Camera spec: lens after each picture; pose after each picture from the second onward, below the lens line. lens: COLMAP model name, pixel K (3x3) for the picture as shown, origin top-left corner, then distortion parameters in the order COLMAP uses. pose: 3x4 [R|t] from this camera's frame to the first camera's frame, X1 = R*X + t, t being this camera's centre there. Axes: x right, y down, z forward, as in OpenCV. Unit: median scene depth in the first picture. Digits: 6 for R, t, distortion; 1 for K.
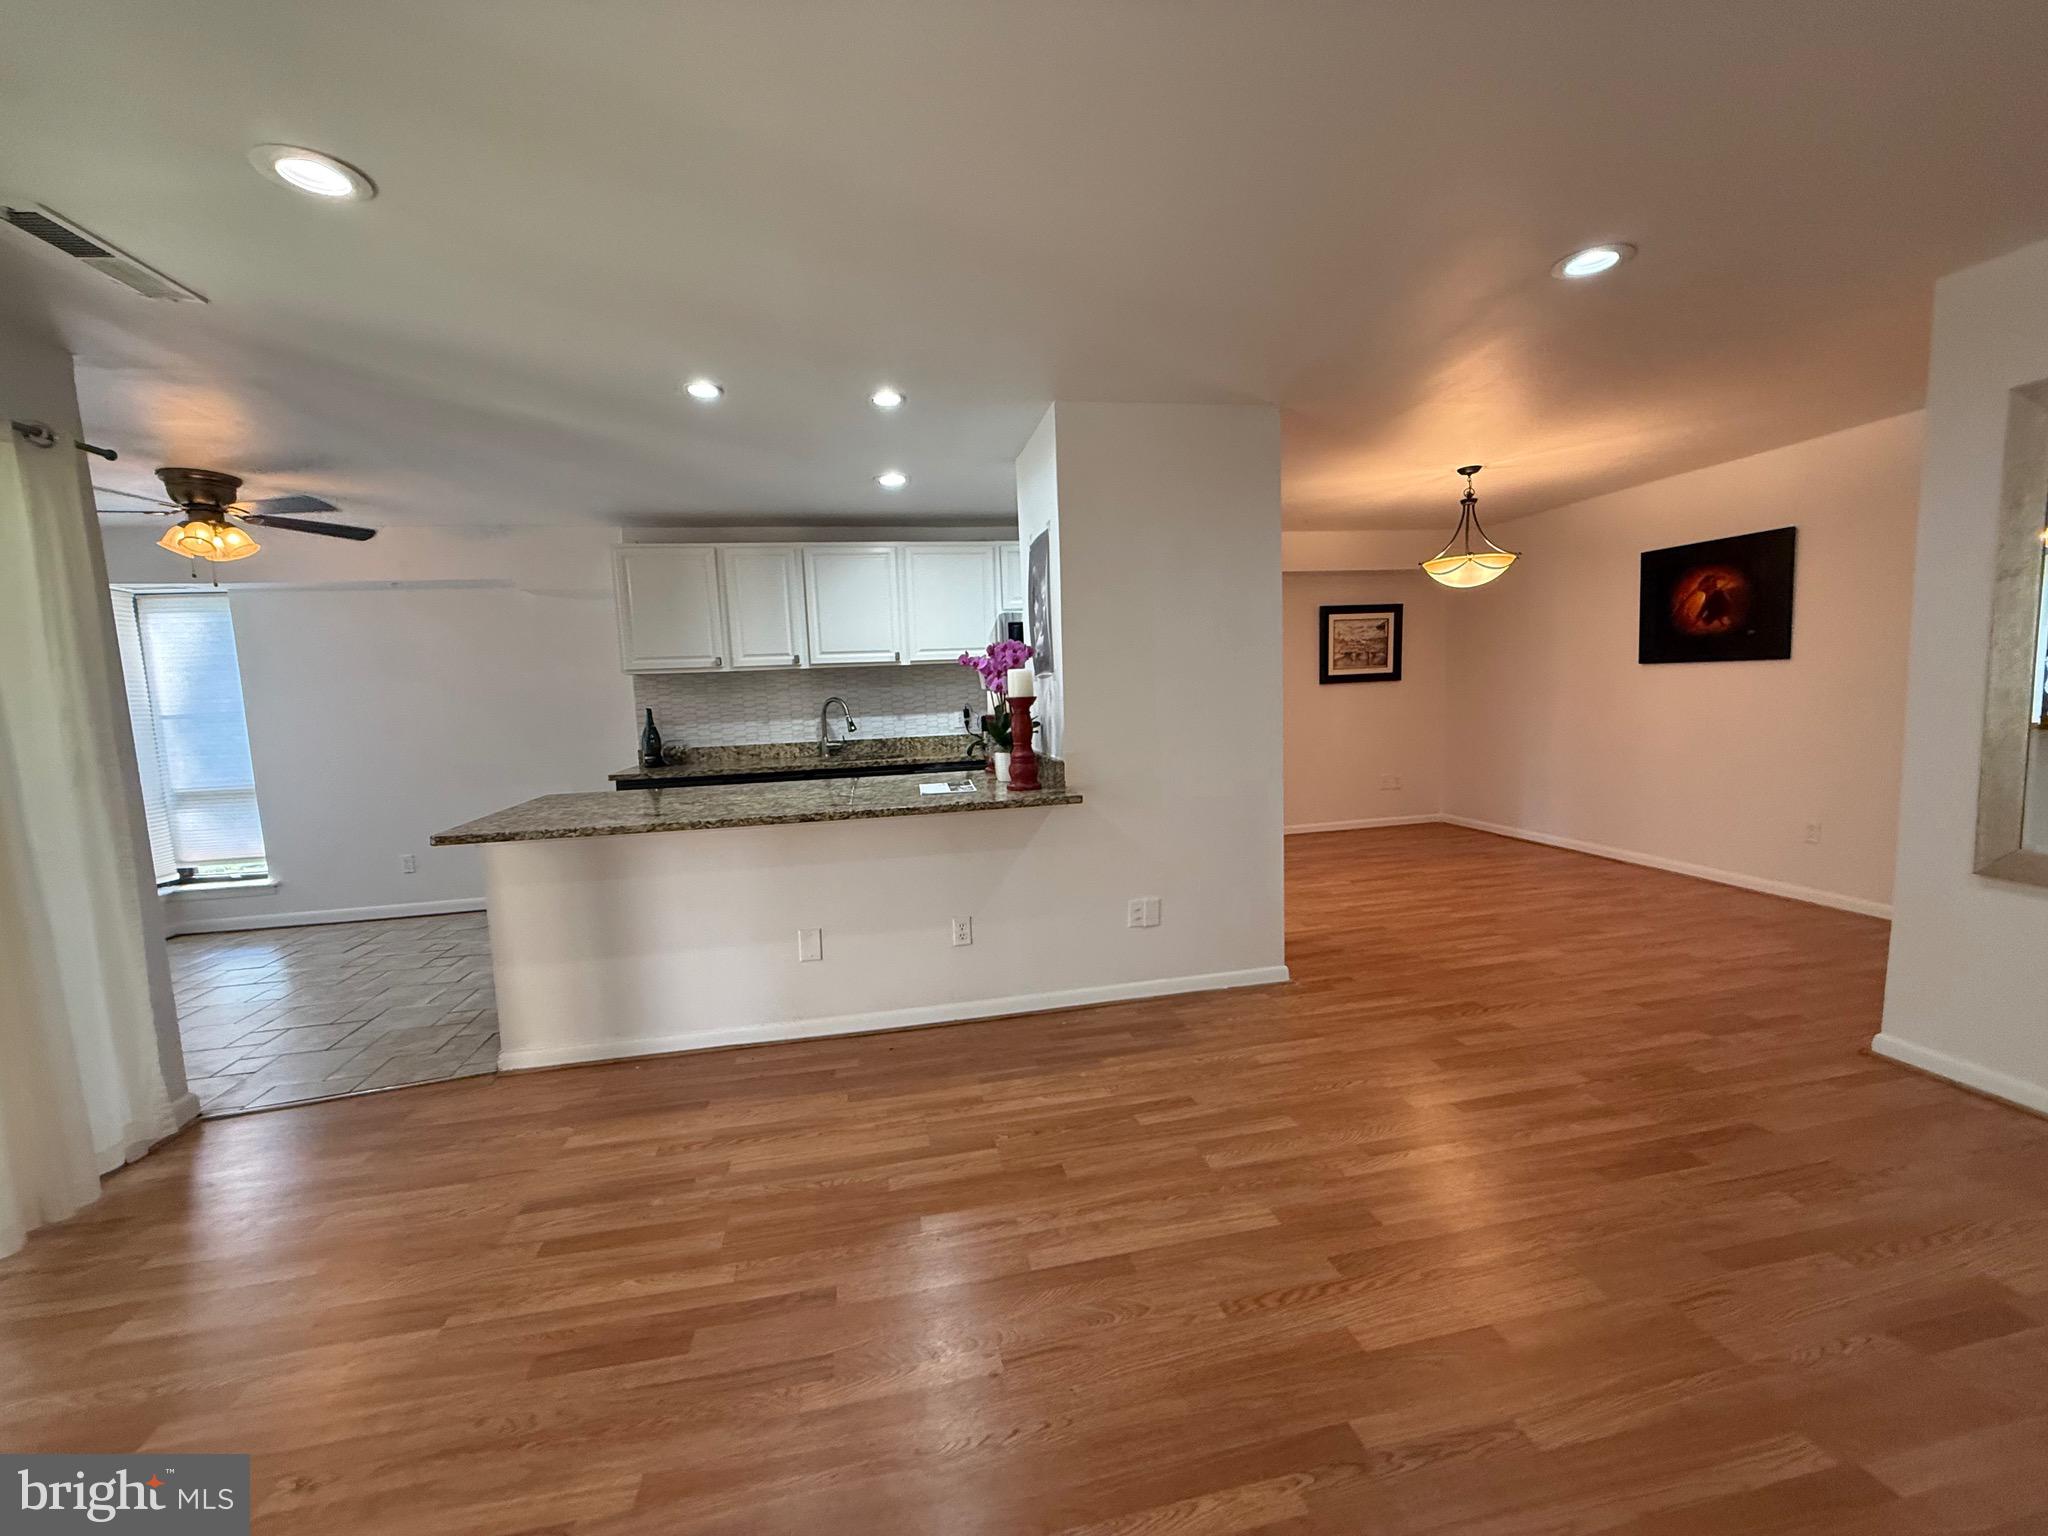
lens RADIAL K [[811.7, 0, 1018.6], [0, 811.7, 765.6], [0, 0, 1]] dist [-0.001034, 0.000668]
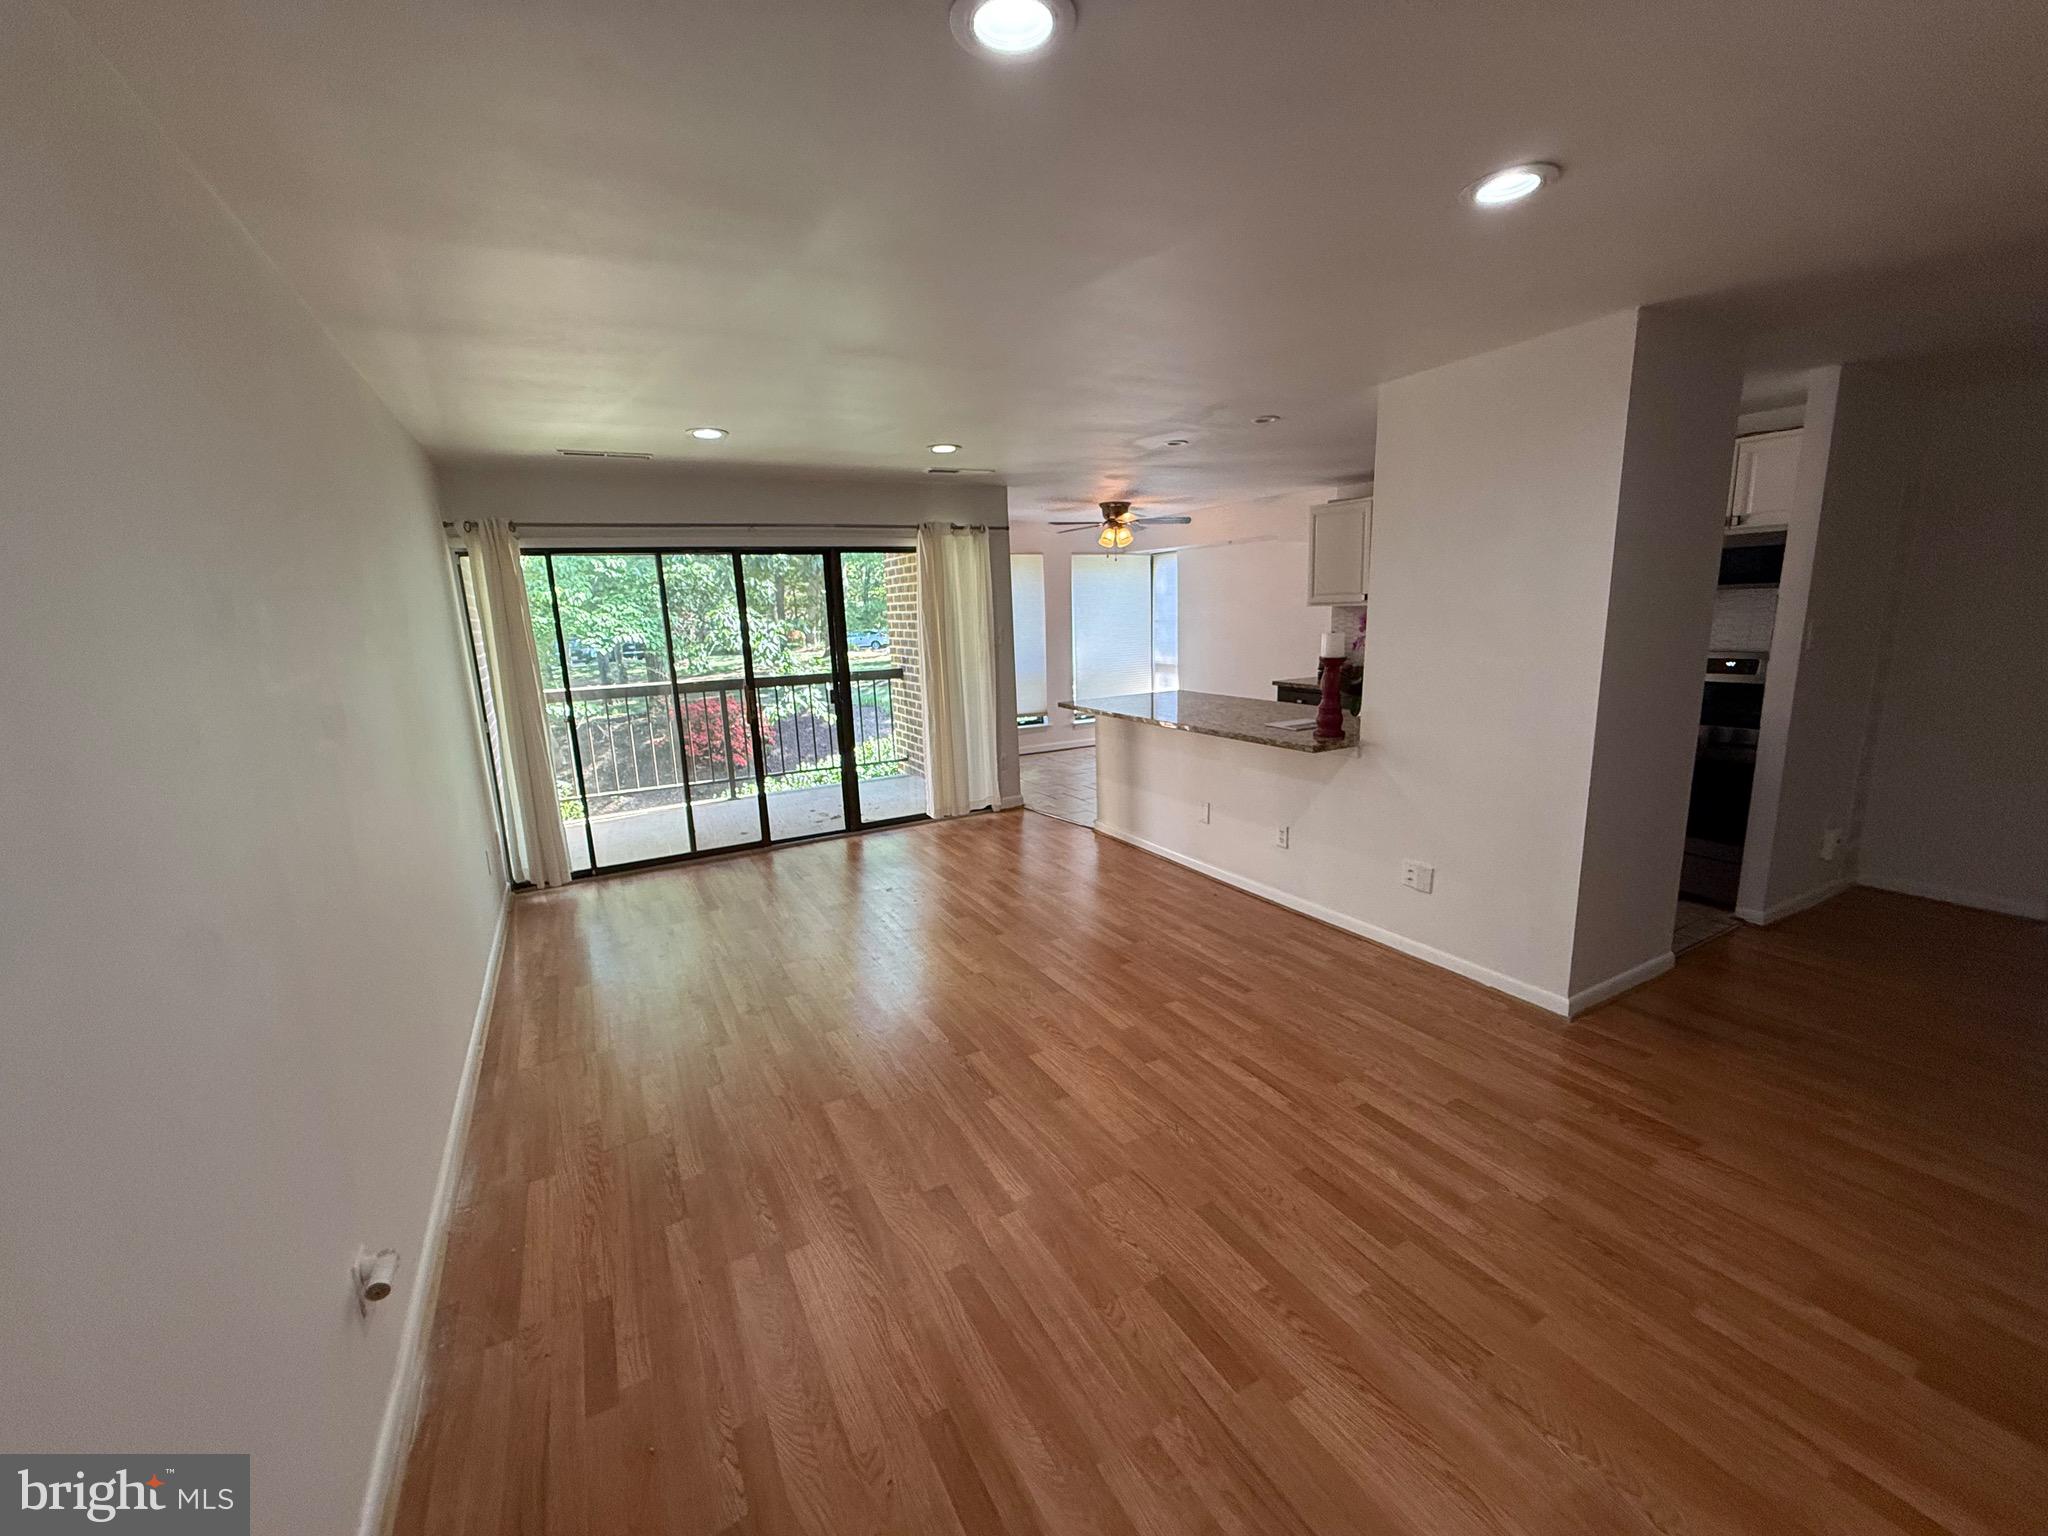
lens RADIAL K [[811.7, 0, 1016.2], [0, 811.7, 756.4], [0, 0, 1]] dist [-0.001034, 0.000668]
pose [[0.302737, 0.202571, -0.931297, 0.709447], [-0.073048, 0.979209, 0.189247, -0.094825], [0.950271, 0.010737, 0.311241, 0.149198]]
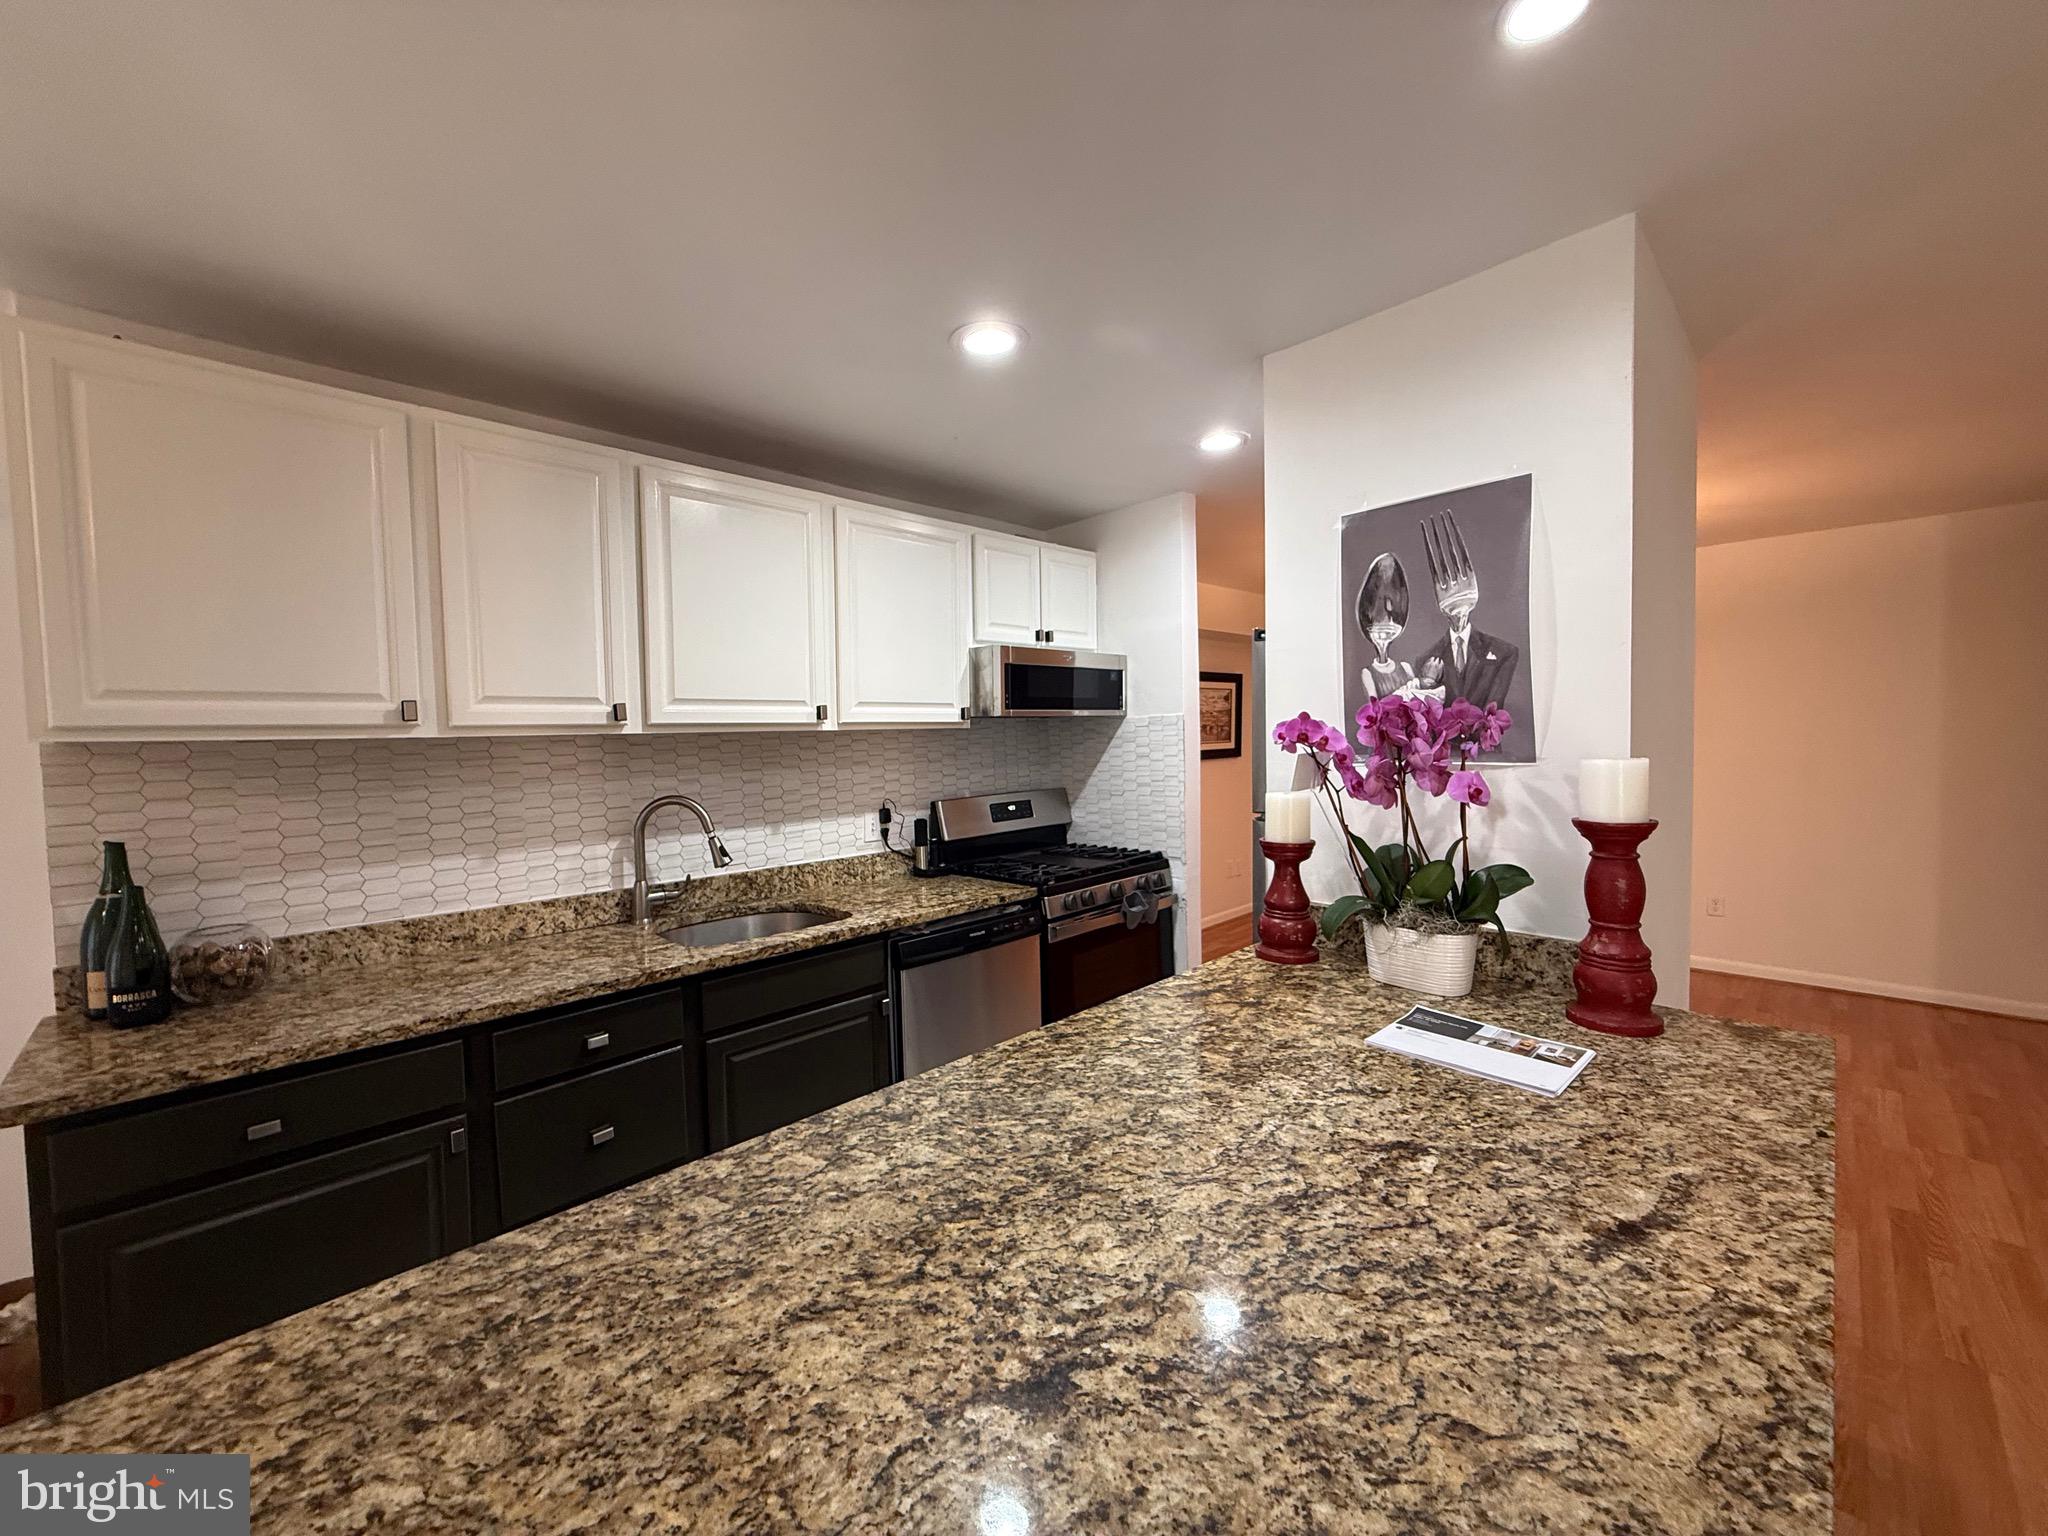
lens RADIAL K [[811.7, 0, 1018.8], [0, 811.7, 766.8], [0, 0, 1]] dist [-0.001034, 0.000668]
pose [[0.831350, -0.002254, 0.555745, -0.375183], [0.045313, 0.996937, -0.063742, -0.071504], [-0.553899, 0.078175, 0.828906, 0.580939]]
